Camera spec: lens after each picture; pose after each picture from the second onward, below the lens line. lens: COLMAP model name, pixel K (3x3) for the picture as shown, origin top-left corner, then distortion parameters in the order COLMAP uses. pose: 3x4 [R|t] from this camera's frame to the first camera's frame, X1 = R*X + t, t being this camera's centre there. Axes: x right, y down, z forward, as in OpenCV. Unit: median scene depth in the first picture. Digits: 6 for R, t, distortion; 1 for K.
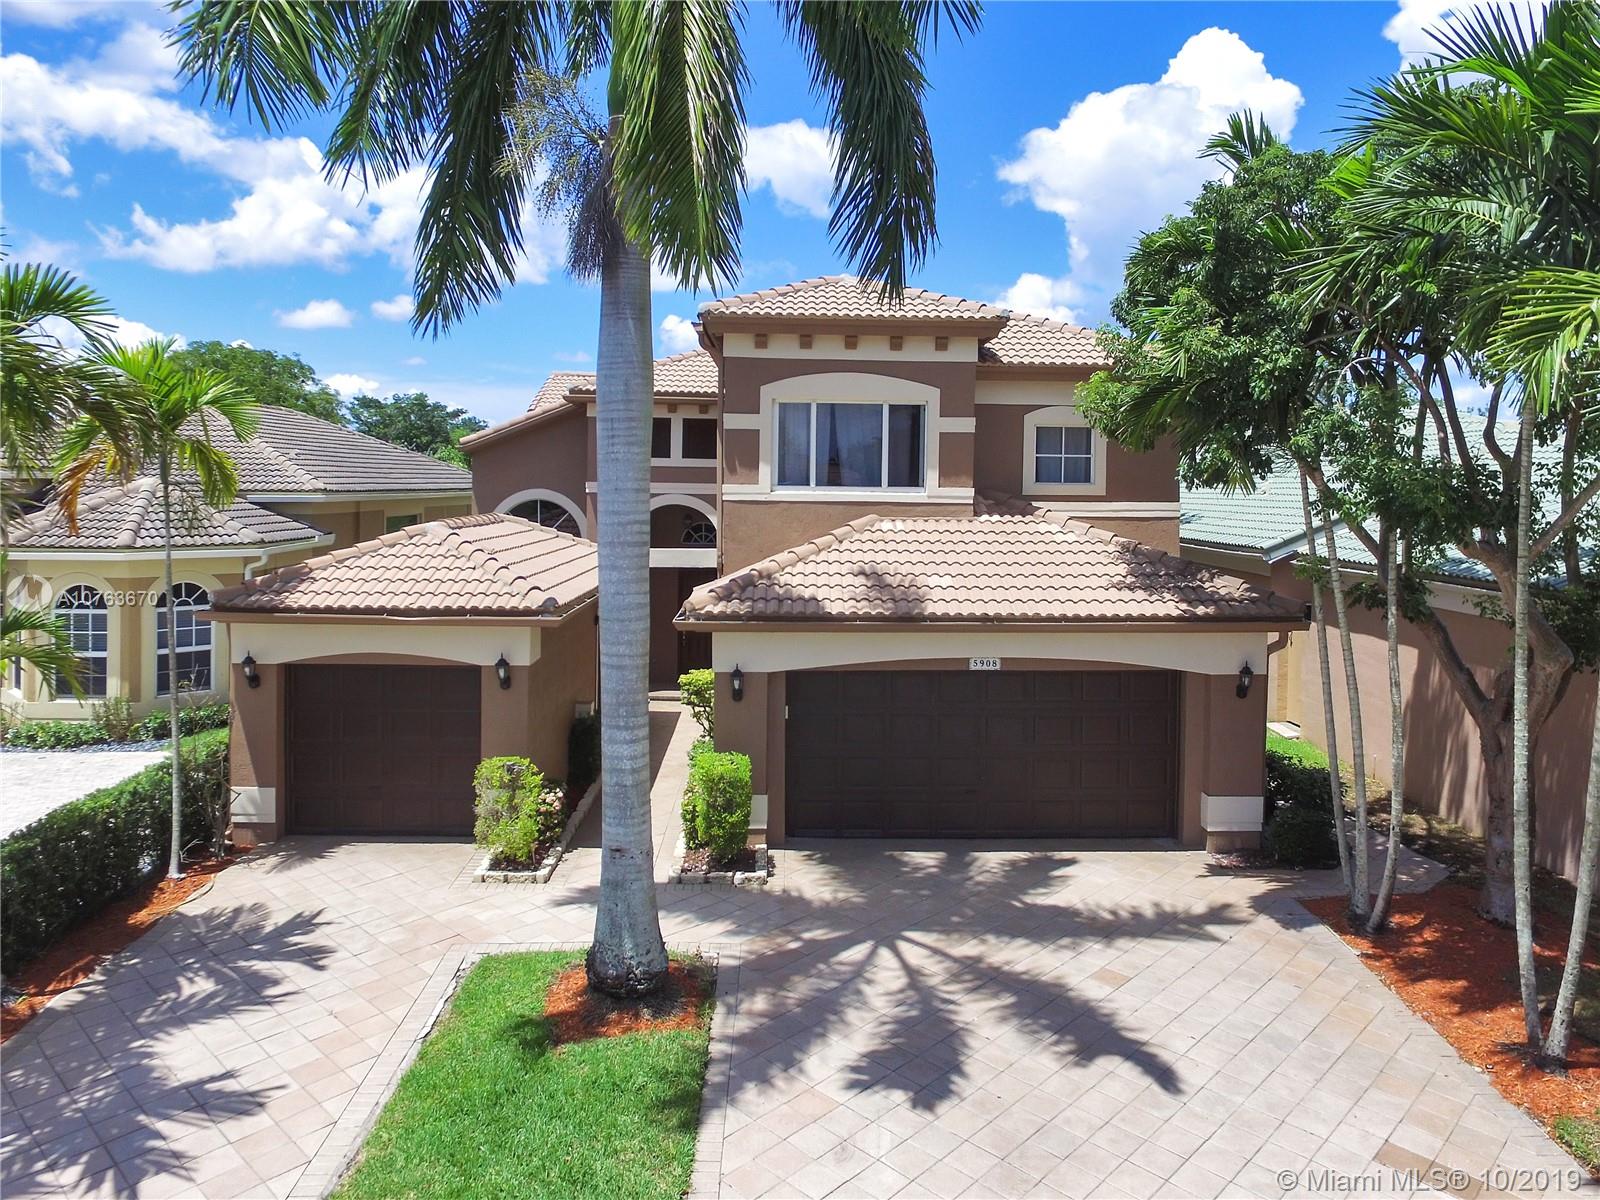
lens RADIAL K [[1150.1, 0, 811.3], [0, 1150.1, 499.8], [0, 0, 1]] dist [0.001636, 0.006351]
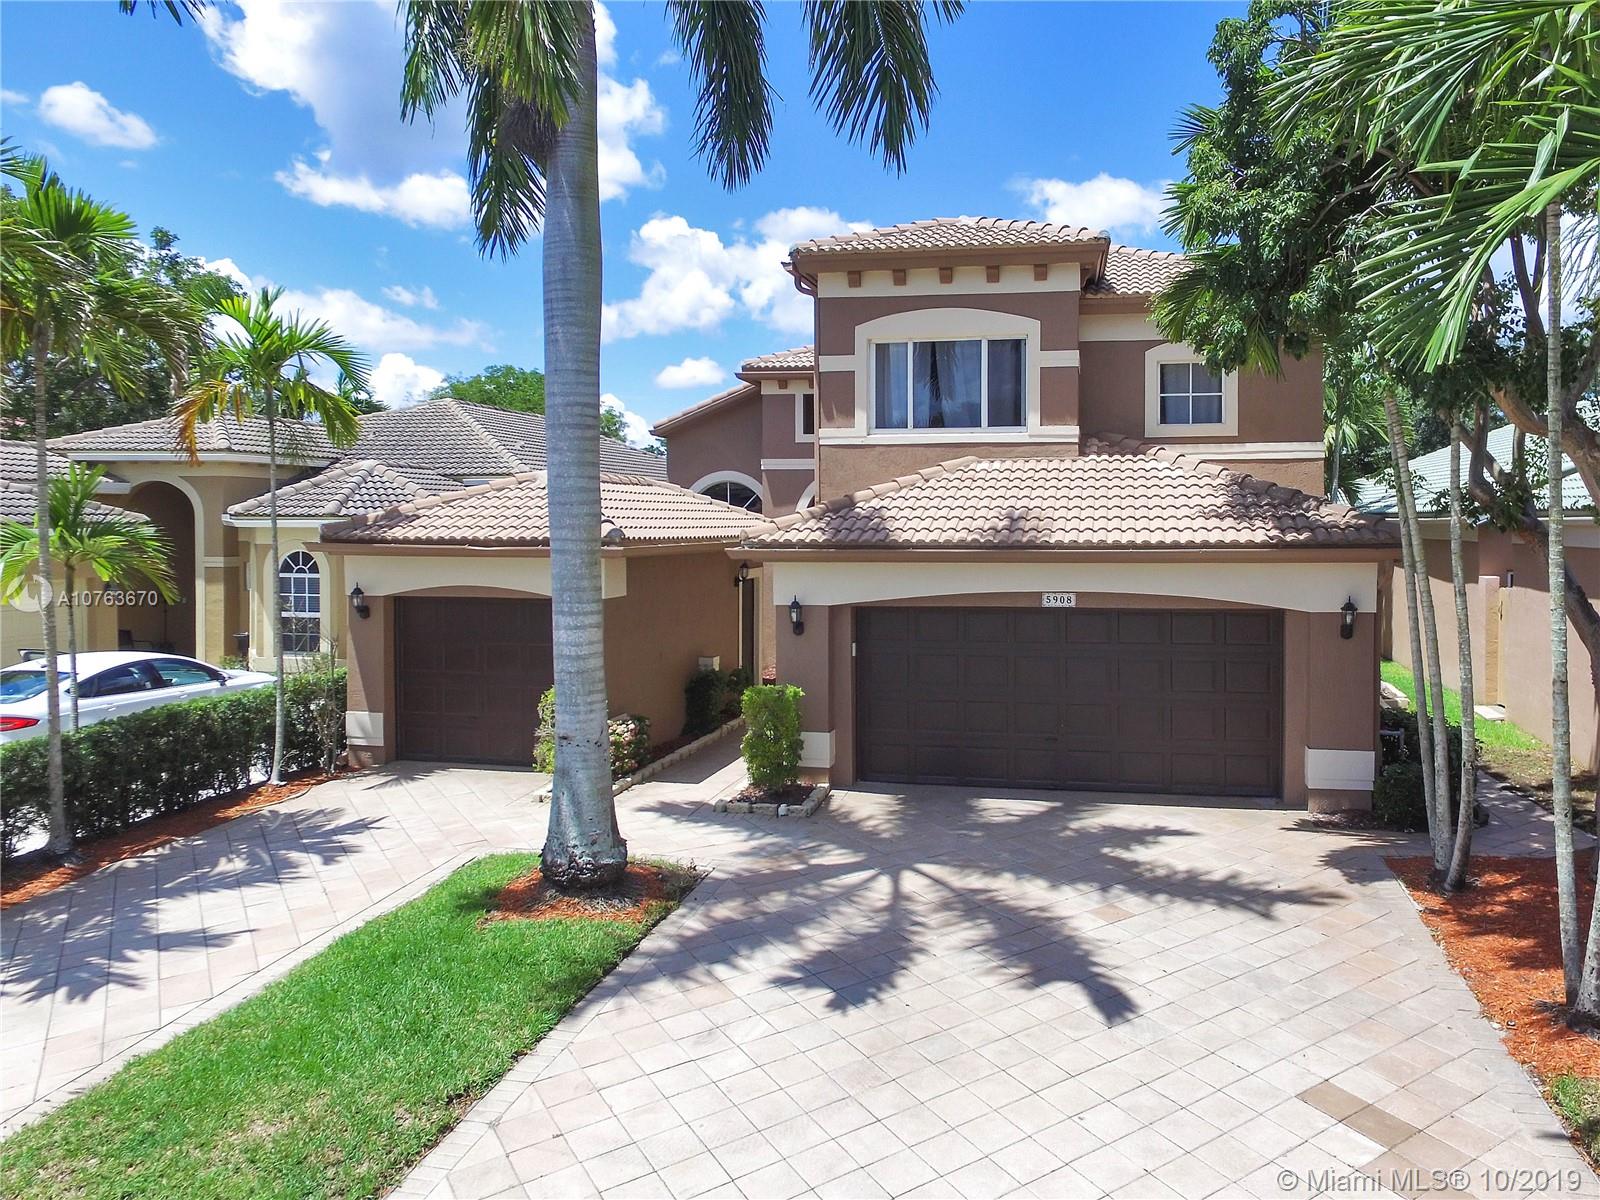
lens RADIAL K [[1150.1, 0, 877.2], [0, 1150.1, 522.9], [0, 0, 1]] dist [0.001636, 0.006351]
pose [[0.978033, -0.006711, -0.208343, 0.204350], [0.005326, 0.999960, -0.007206, 0.087225], [0.208383, 0.005938, 0.978029, 0.060419]]
